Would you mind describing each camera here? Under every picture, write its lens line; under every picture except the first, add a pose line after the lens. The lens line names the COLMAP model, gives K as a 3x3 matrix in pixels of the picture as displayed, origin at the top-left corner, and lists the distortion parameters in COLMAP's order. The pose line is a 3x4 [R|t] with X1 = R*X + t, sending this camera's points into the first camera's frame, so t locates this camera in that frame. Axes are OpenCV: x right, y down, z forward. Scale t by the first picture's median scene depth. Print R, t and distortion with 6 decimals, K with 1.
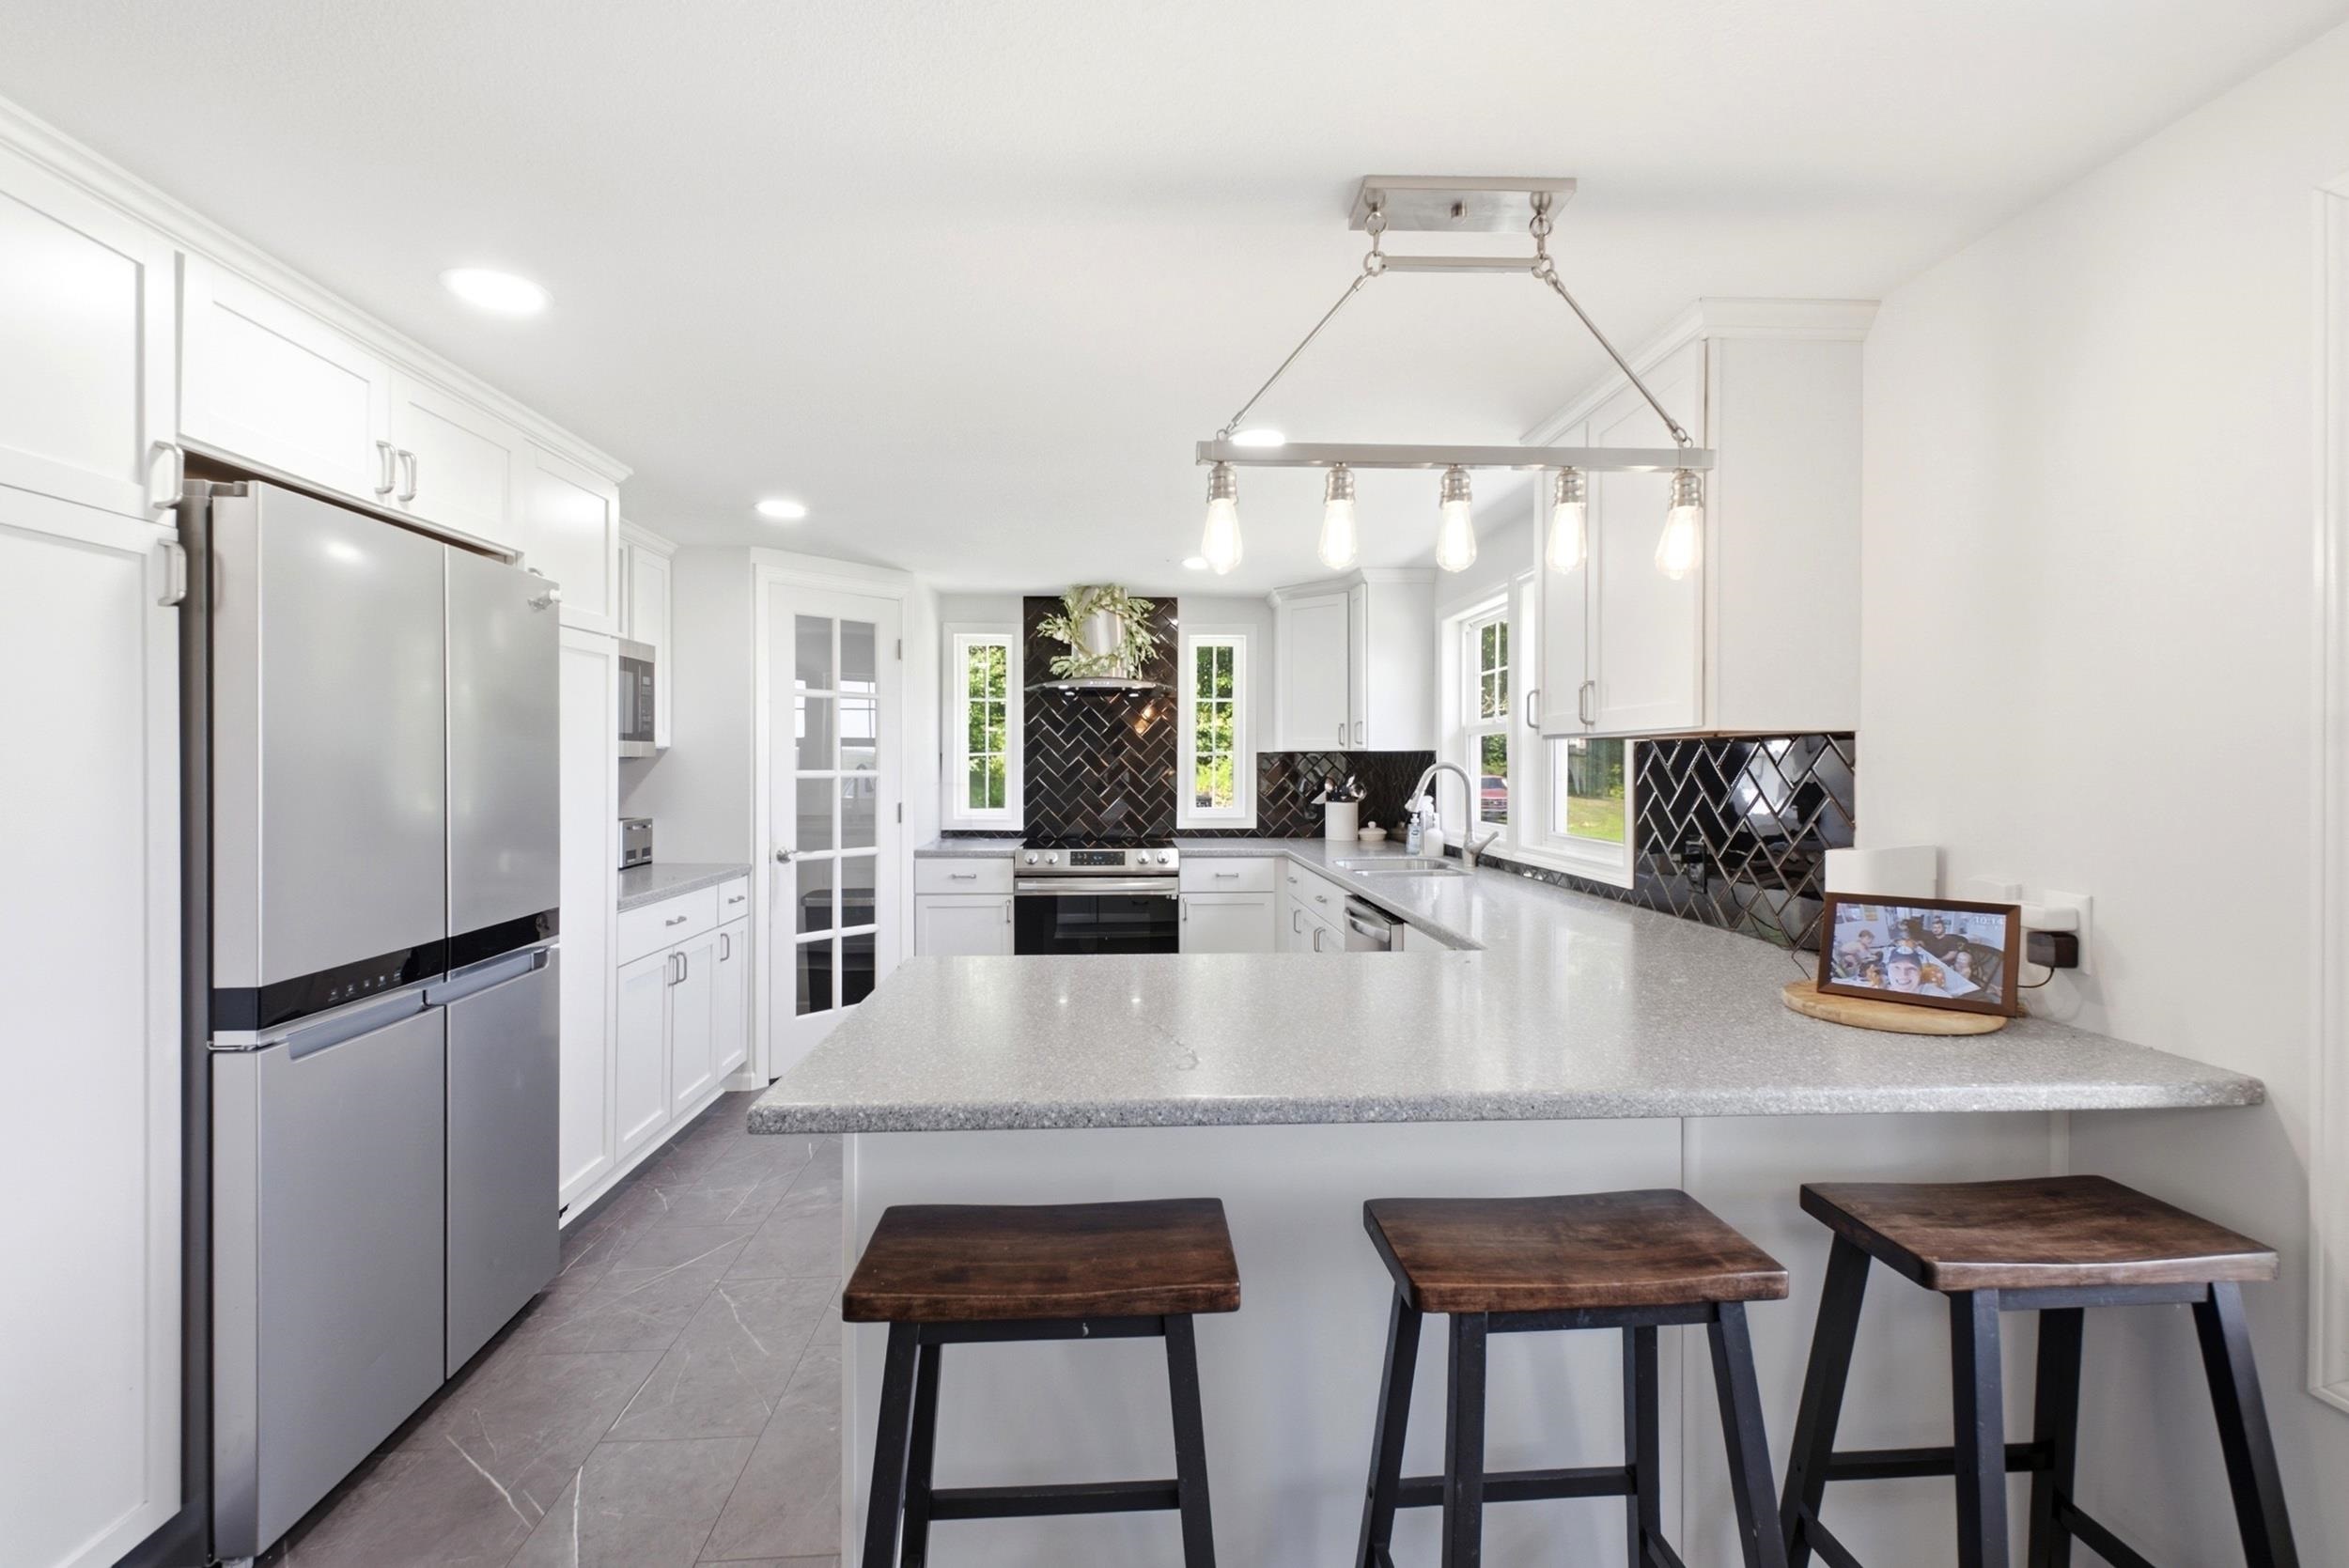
lens RADIAL K [[986.4, 0, 1162.9], [0, 986.4, 774.2], [0, 0, 1]] dist [0.004445, -0.001336]
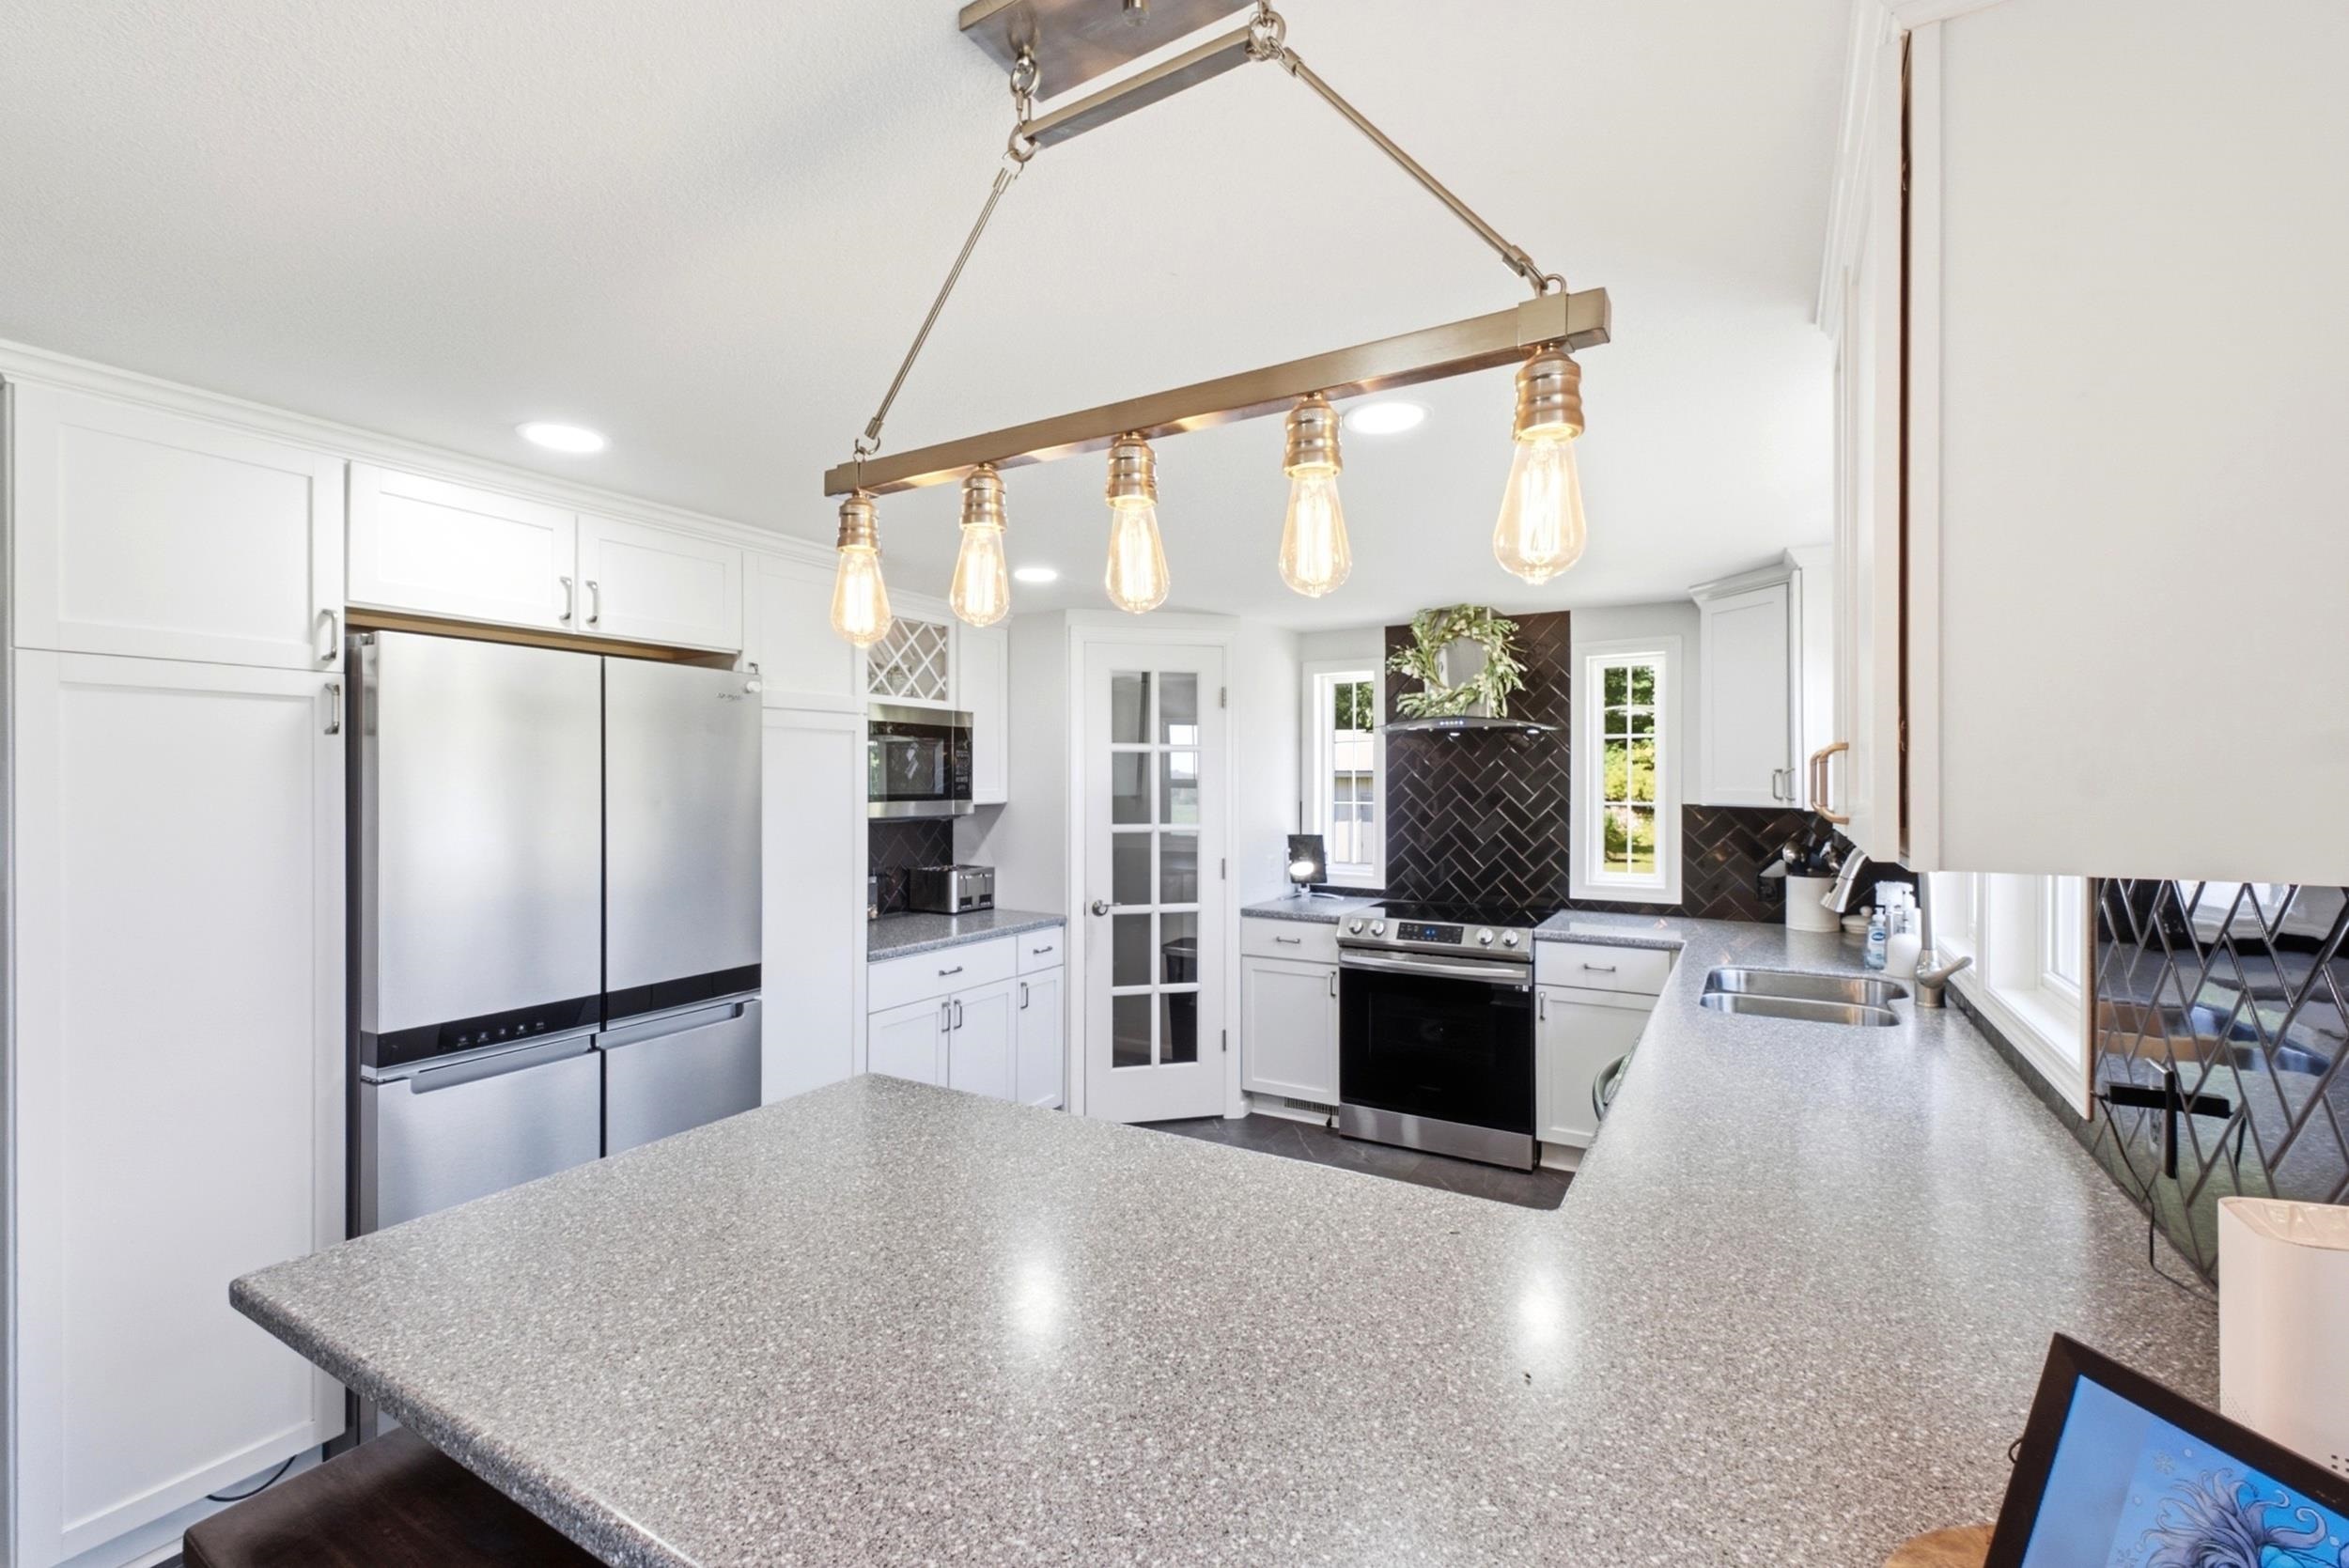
lens RADIAL K [[986.4, 0, 1172.9], [0, 986.4, 785.2], [0, 0, 1]] dist [0.004445, -0.001336]
pose [[0.836619, -0.000307, -0.547786, 0.221100], [-0.005360, 0.999947, -0.008748, -0.033708], [0.547760, 0.010255, 0.836573, 0.180233]]
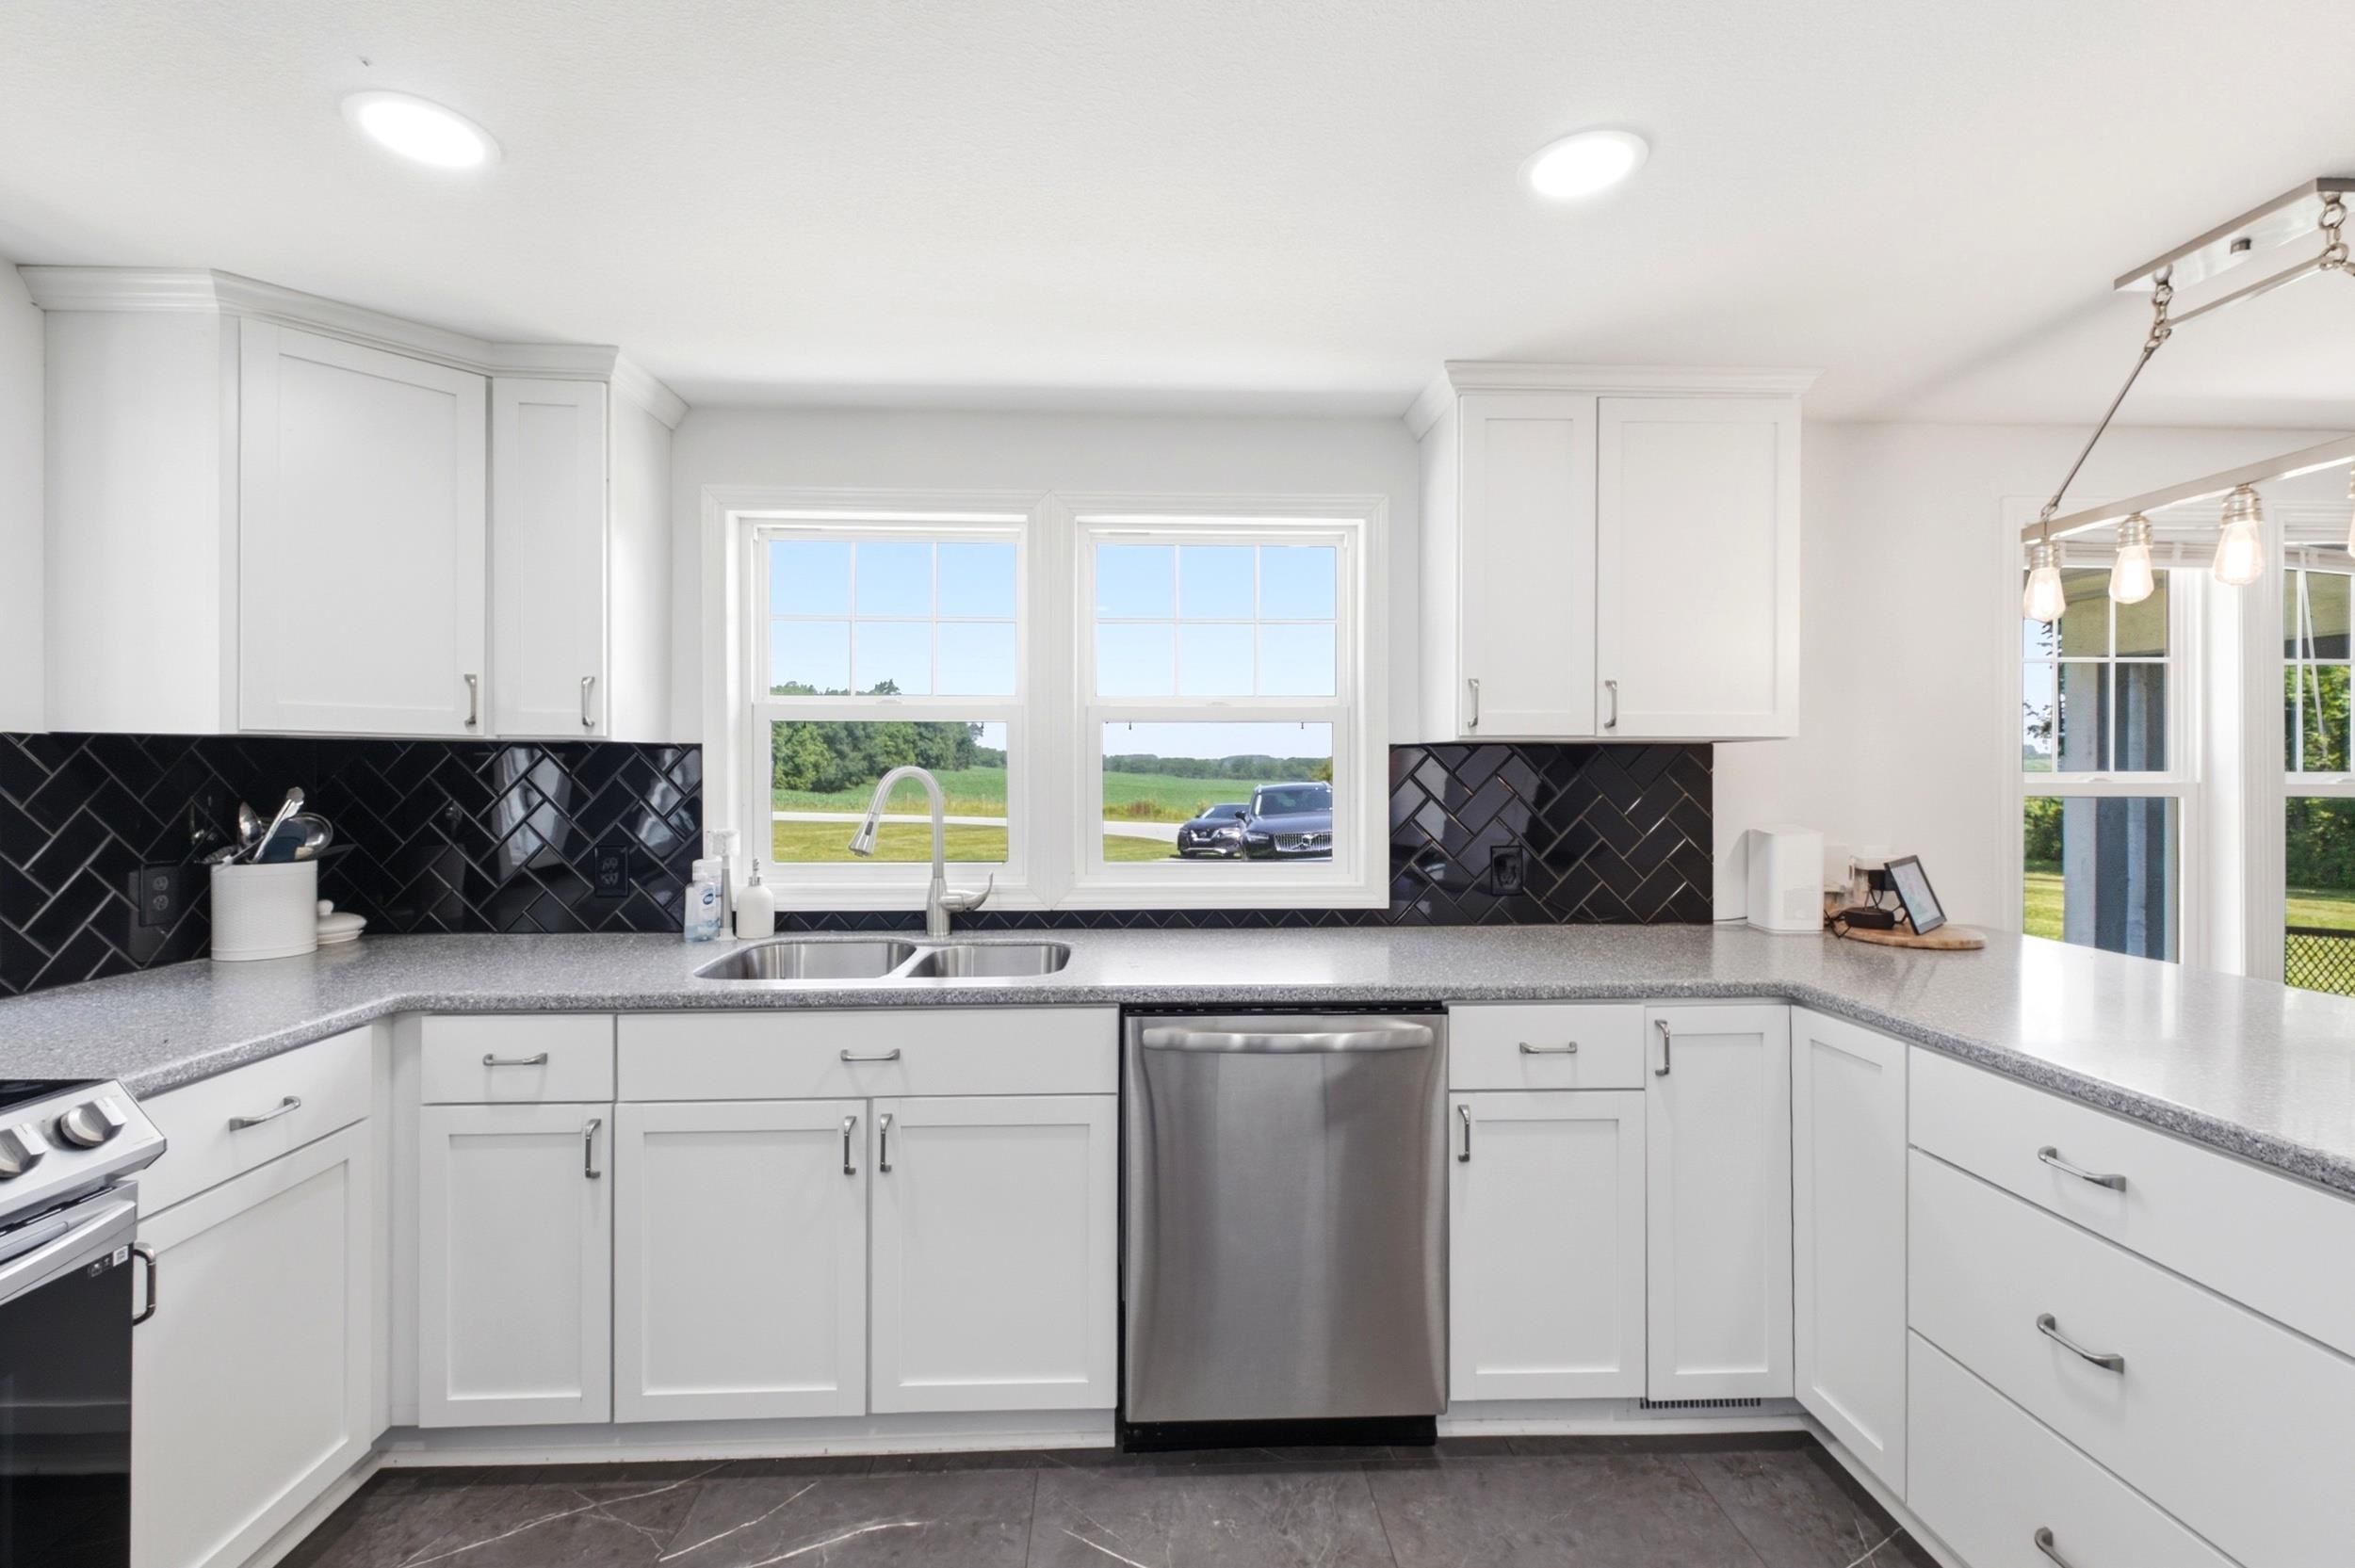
lens RADIAL K [[935.3, 0, 1183.5], [0, 935.3, 799.5], [0, 0, 1]] dist [-0.000105, 0.000033]
pose [[0.027567, -0.012920, 0.999536, -0.235323], [0.014033, 0.999823, 0.012537, 0.002816], [-0.999521, 0.013681, 0.027743, 0.723678]]
